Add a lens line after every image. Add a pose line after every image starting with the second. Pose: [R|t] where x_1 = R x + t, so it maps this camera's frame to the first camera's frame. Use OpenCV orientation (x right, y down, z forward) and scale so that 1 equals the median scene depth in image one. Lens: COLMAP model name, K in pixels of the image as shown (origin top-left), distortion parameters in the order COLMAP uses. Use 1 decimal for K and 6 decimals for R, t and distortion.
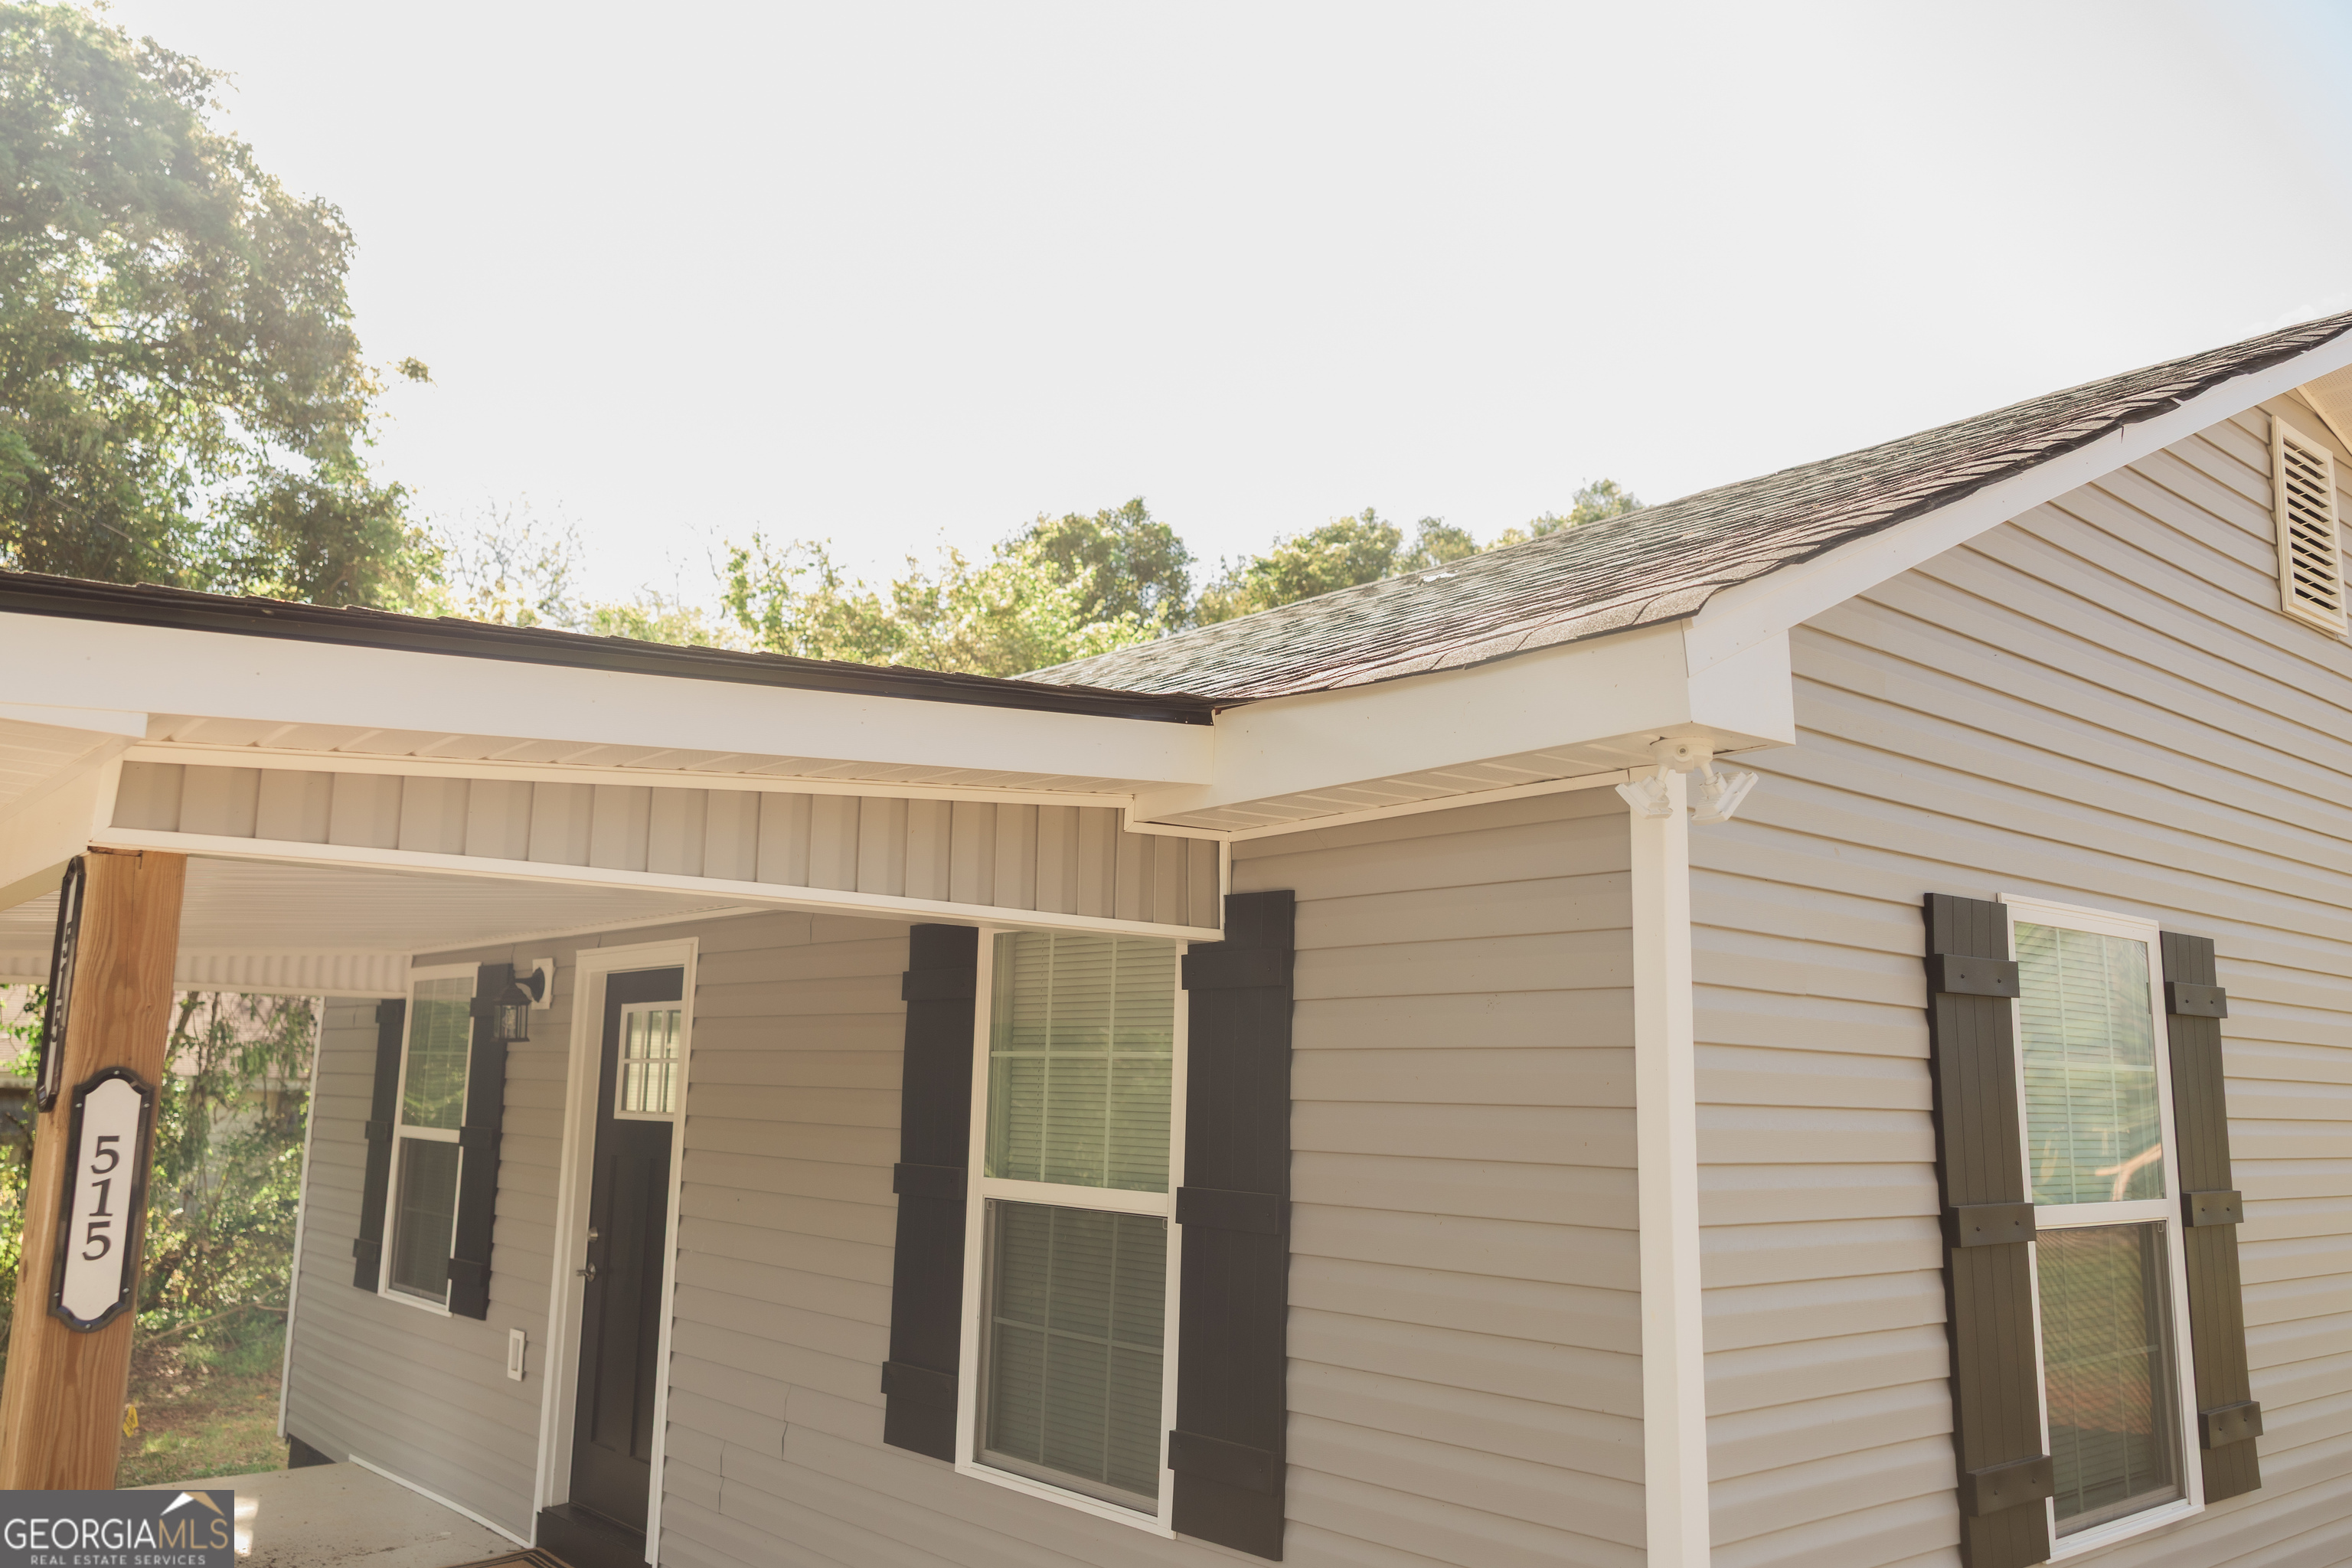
lens RADIAL K [[1825.3, 0, 1177.8], [0, 1825.3, 776.0], [0, 0, 1]] dist [0.002969, 0.005644]
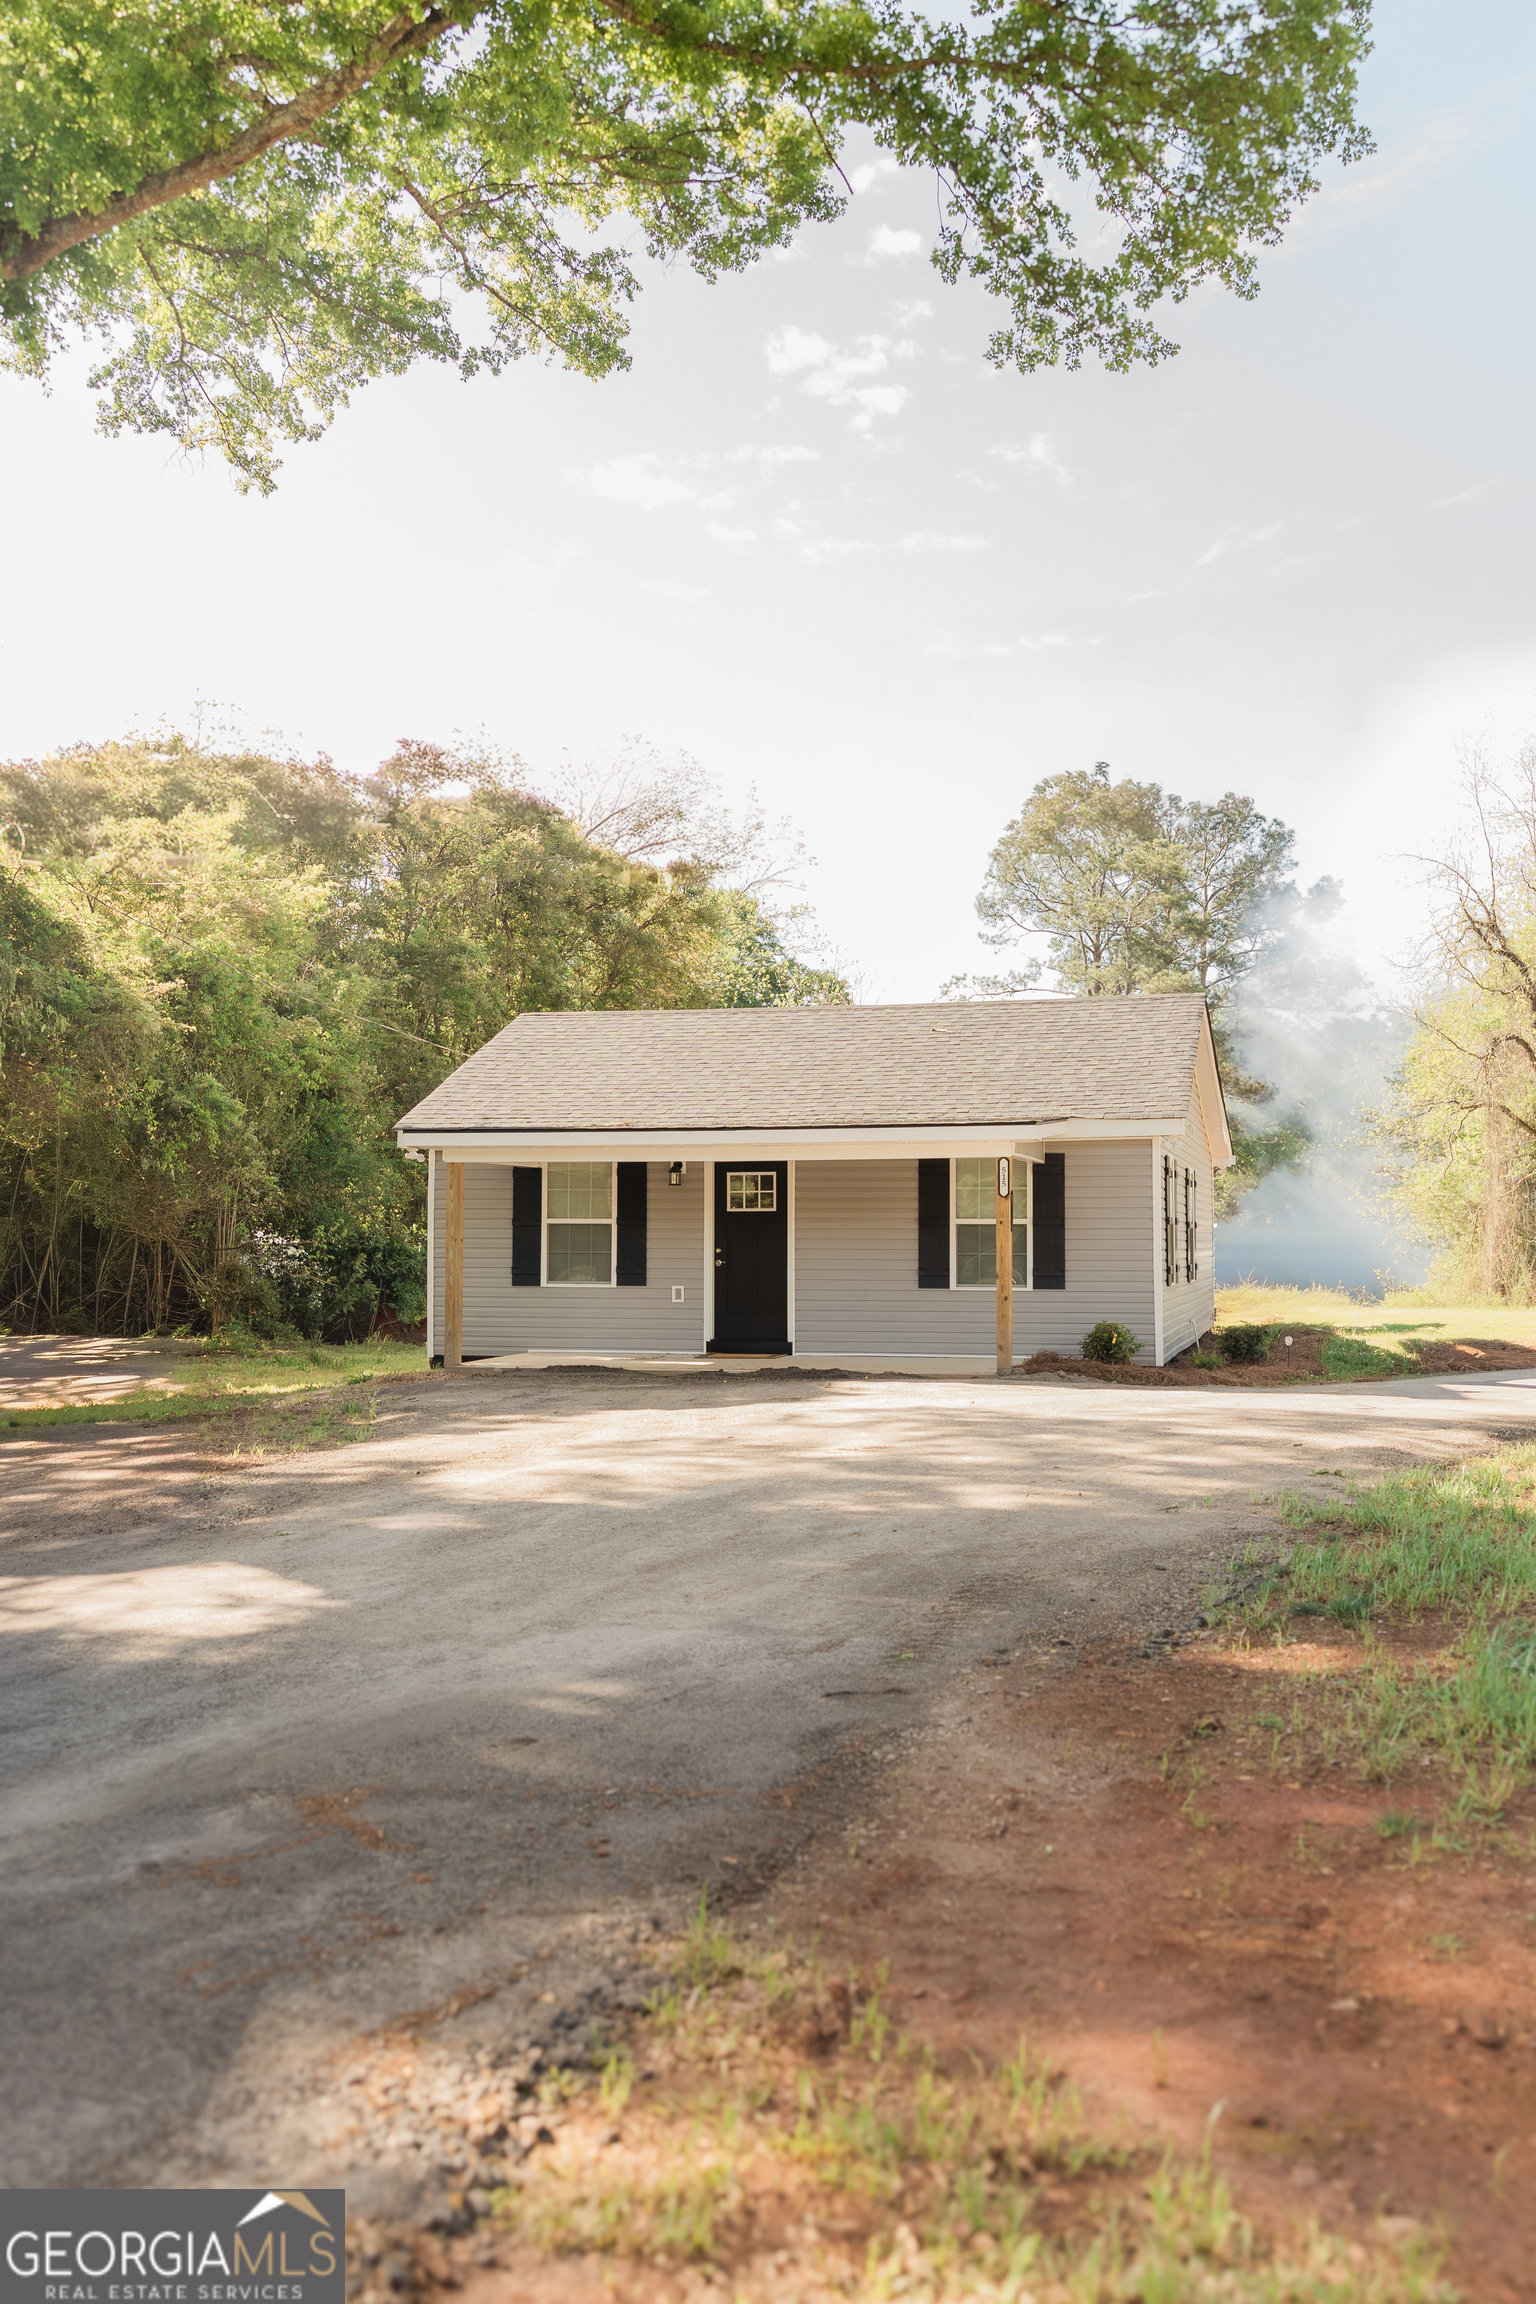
lens RADIAL K [[2049.1, 0, 808.7], [0, 2049.1, 1115.2], [0, 0, 1]] dist [-0.007881, -0.022059]
pose [[0.817963, 0.014725, 0.575083, -1.998301], [-0.080871, 0.992689, 0.089607, -0.258118], [-0.569559, -0.119803, 0.813173, -1.649351]]
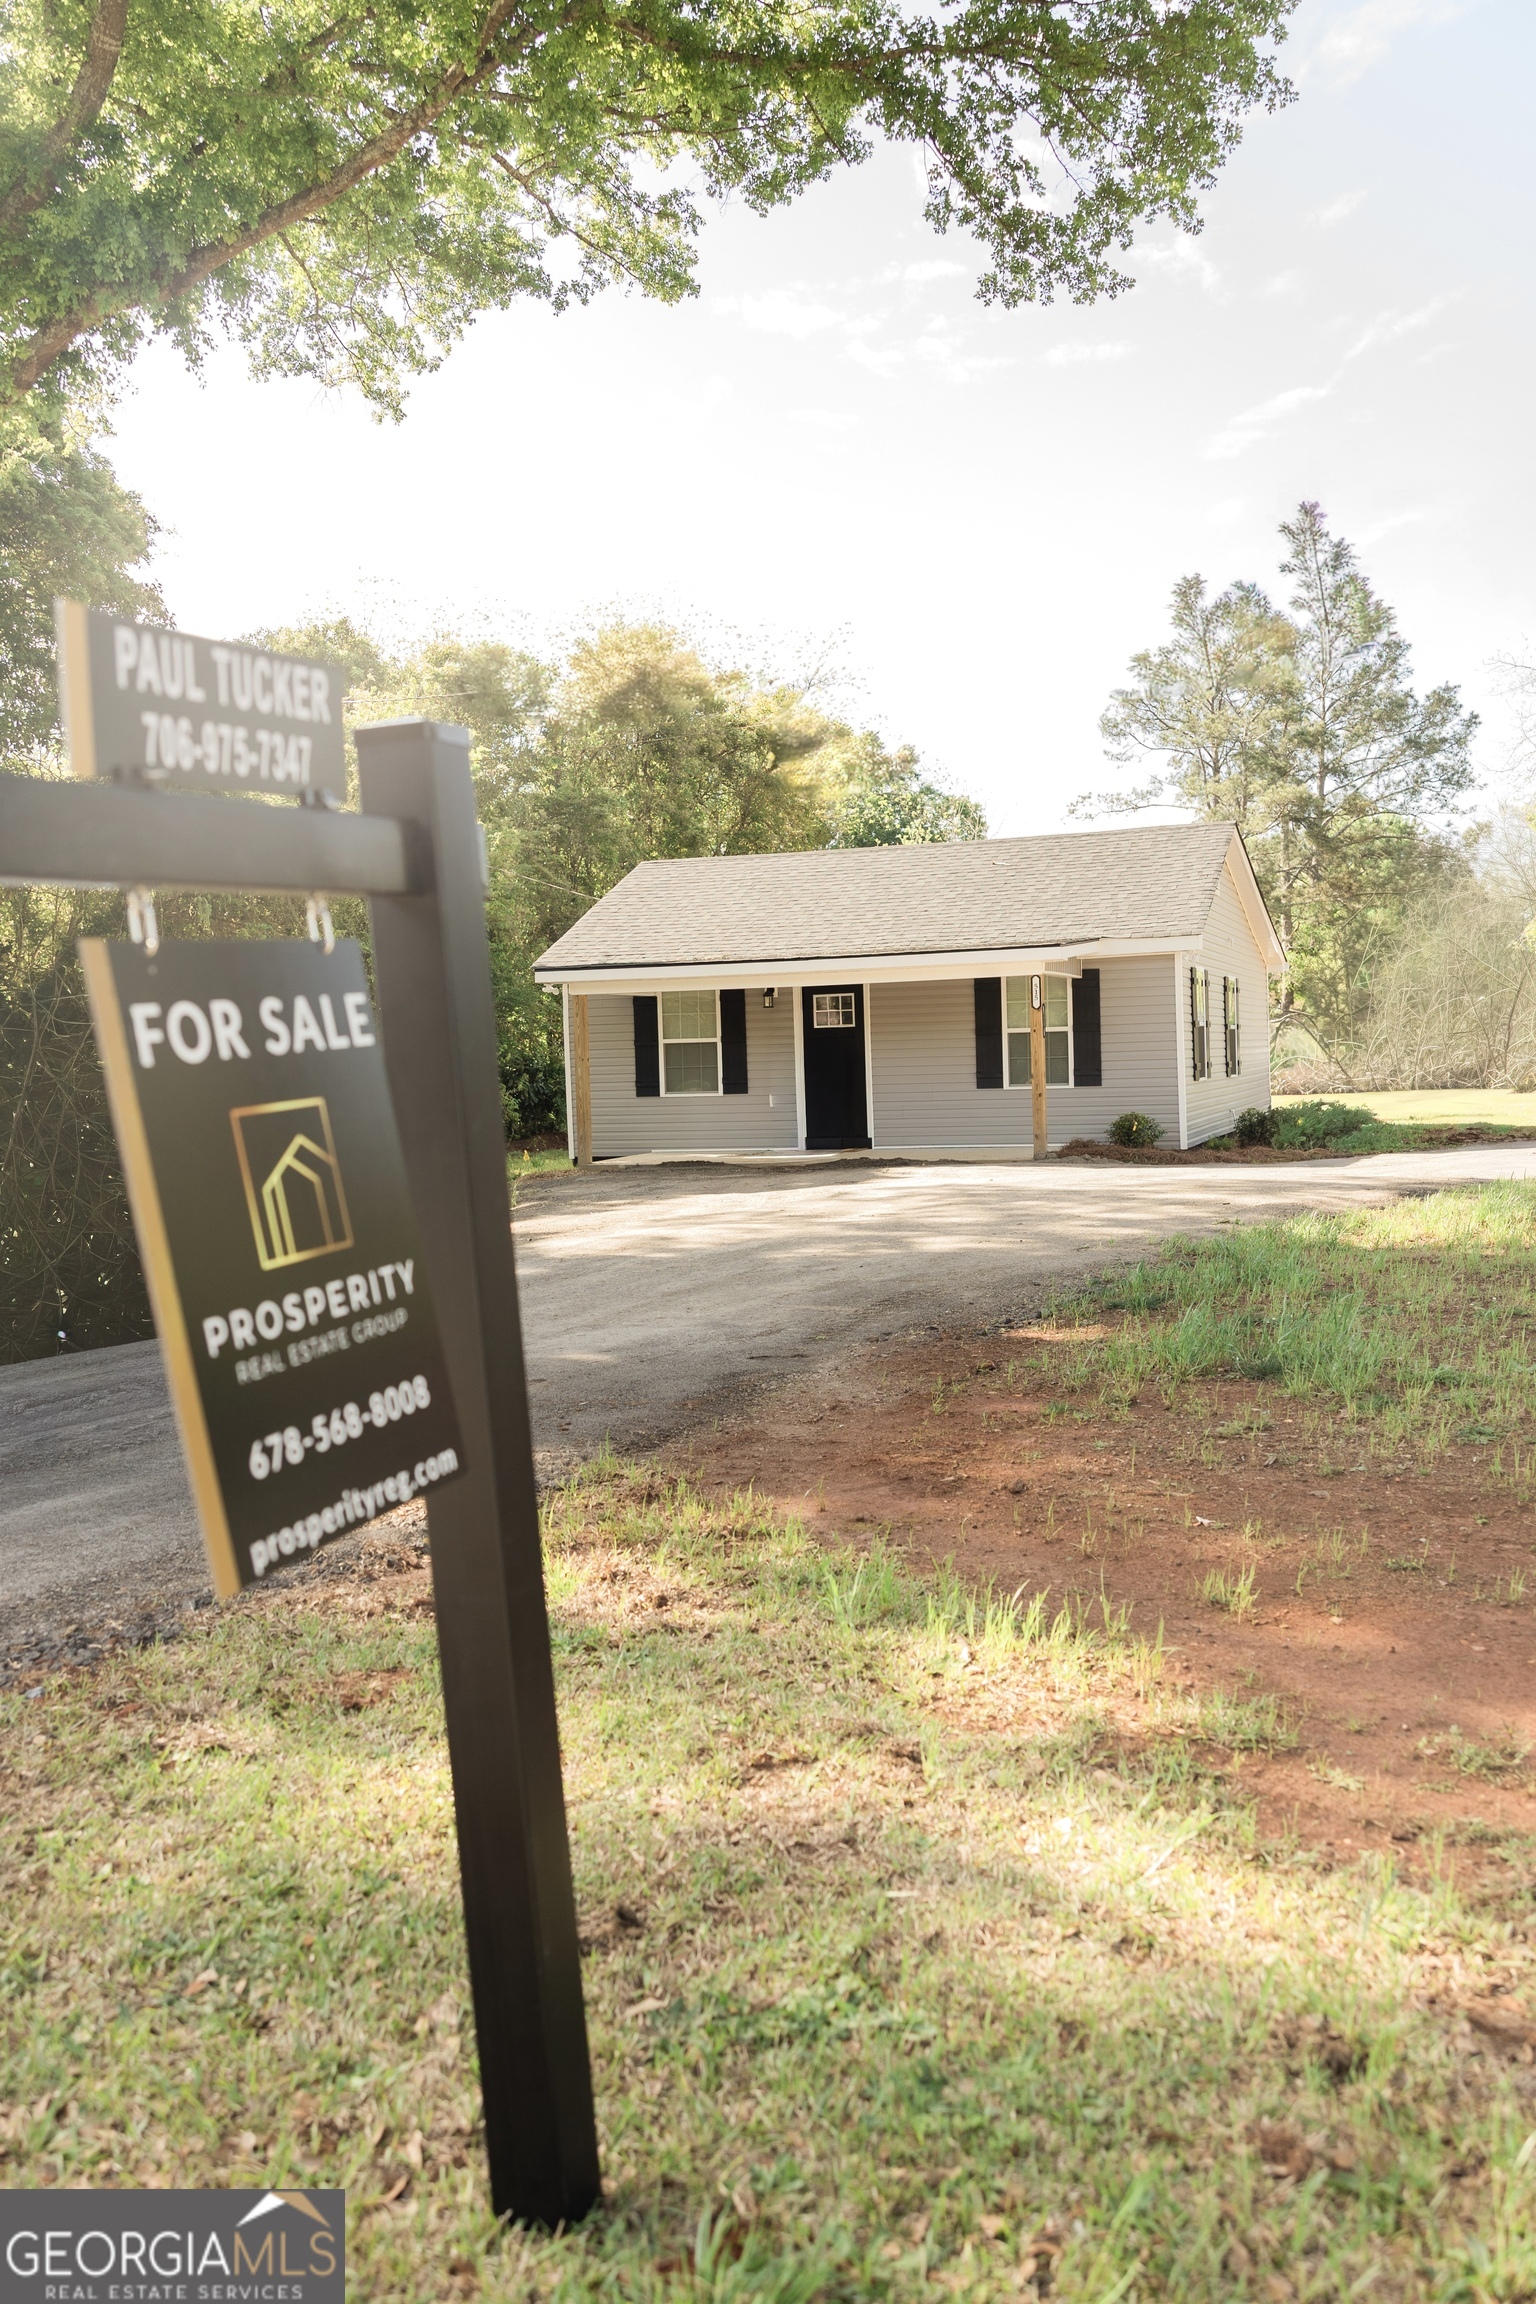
lens RADIAL K [[1935.5, 0, 776.0], [0, 1935.5, 1116.7], [0, 0, 1]] dist [-0.009957, 0.002730]
pose [[0.869501, -0.063306, 0.489858, -2.064429], [-0.034746, 0.981456, 0.188512, -0.317585], [-0.492708, -0.180932, 0.851177, -1.996756]]
